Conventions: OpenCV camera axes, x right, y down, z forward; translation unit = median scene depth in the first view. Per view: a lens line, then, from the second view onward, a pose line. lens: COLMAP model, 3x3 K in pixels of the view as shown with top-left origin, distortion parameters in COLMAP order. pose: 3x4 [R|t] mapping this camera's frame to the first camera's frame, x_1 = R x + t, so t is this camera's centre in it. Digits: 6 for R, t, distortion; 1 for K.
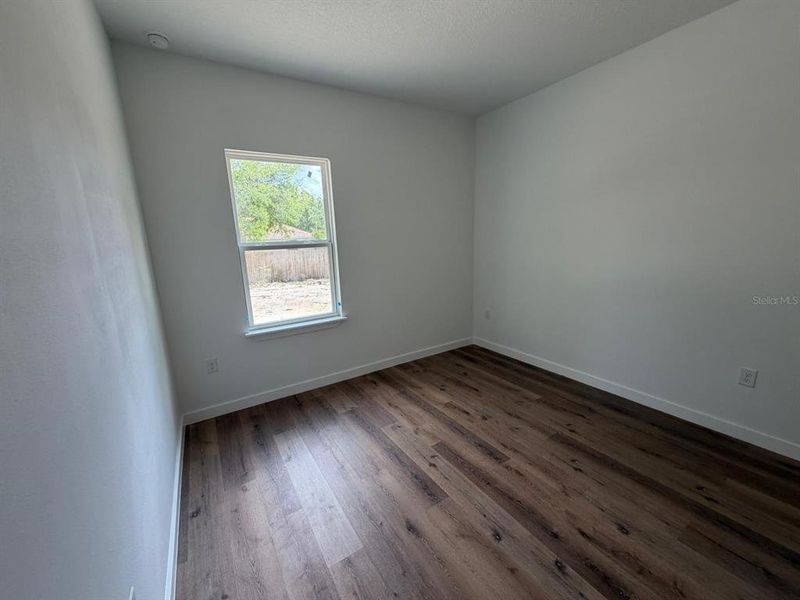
lens RADIAL K [[333.1, 0, 400.0], [0, 333.1, 300.0], [0, 0, 1]] dist [0.000703, 0.000122]
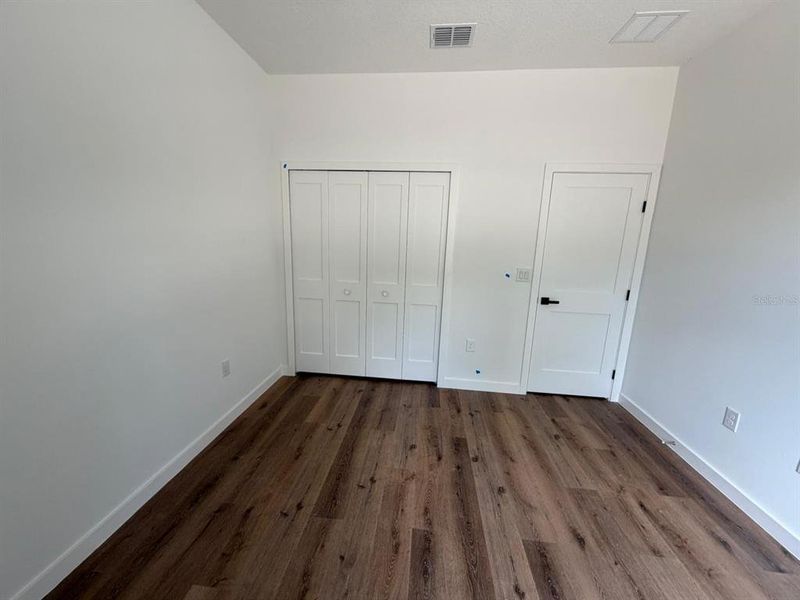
lens RADIAL K [[319.5, 0, 397.2], [0, 319.5, 298.9], [0, 0, 1]] dist [0.000189, 0.000296]
pose [[-0.783607, -0.107123, 0.611952, -0.031968], [0.116165, 0.942384, 0.313716, -0.238119], [-0.610300, 0.316917, -0.726015, 1.267281]]
